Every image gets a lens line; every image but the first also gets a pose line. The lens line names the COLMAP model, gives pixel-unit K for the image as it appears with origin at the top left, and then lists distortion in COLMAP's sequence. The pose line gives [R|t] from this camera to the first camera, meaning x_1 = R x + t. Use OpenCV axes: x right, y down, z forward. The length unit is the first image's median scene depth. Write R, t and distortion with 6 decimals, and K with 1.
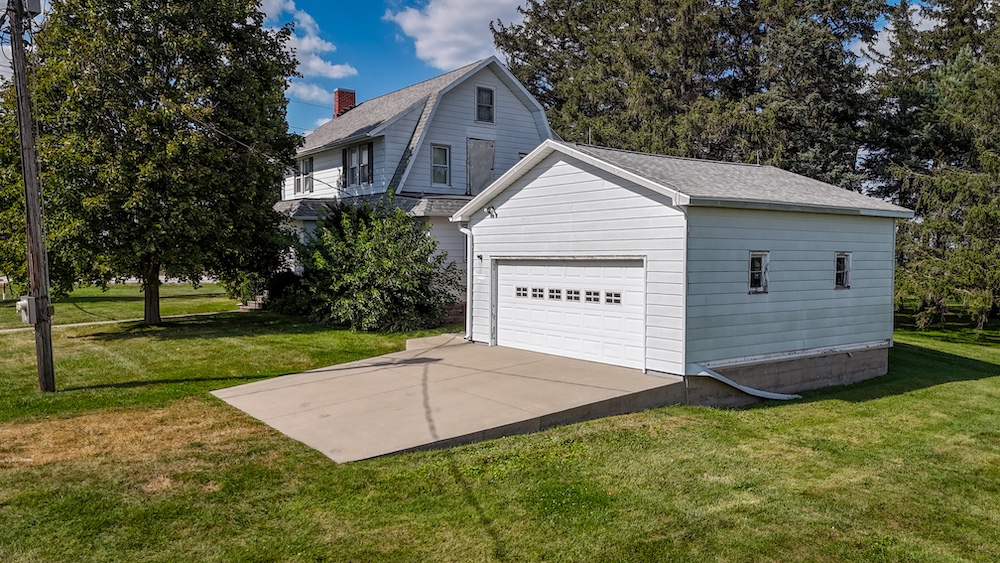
lens RADIAL K [[736.6, 0, 500.0], [0, 736.6, 281.5], [0, 0, 1]] dist [0.054024, -0.006121]
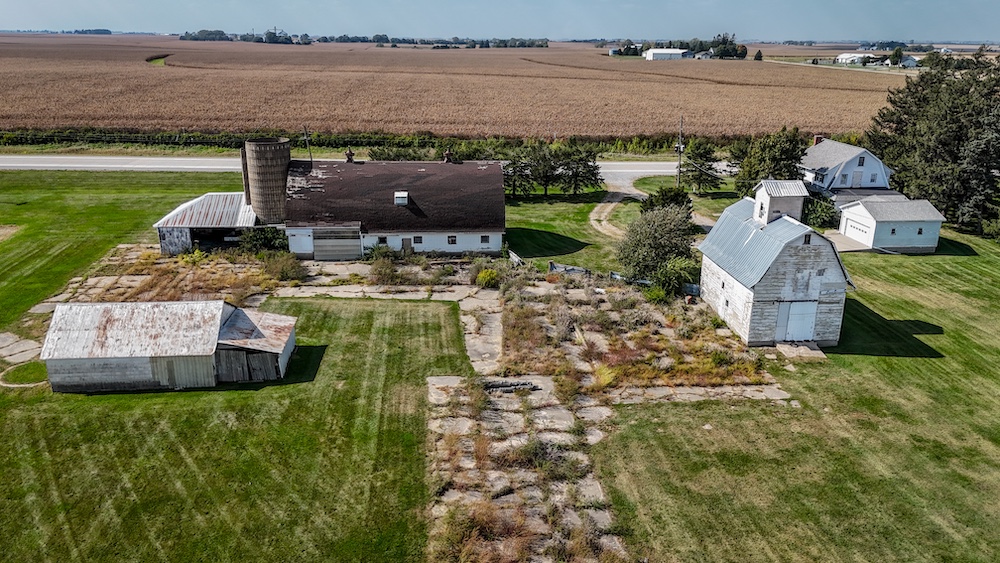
lens RADIAL K [[736.6, 0, 500.0], [0, 736.6, 281.5], [0, 0, 1]] dist [0.054024, -0.006121]
pose [[0.846702, 0.167794, -0.504917, 0.534896], [-0.022053, 0.959223, 0.281788, -0.848045], [0.531611, -0.227455, 0.815876, -3.805834]]
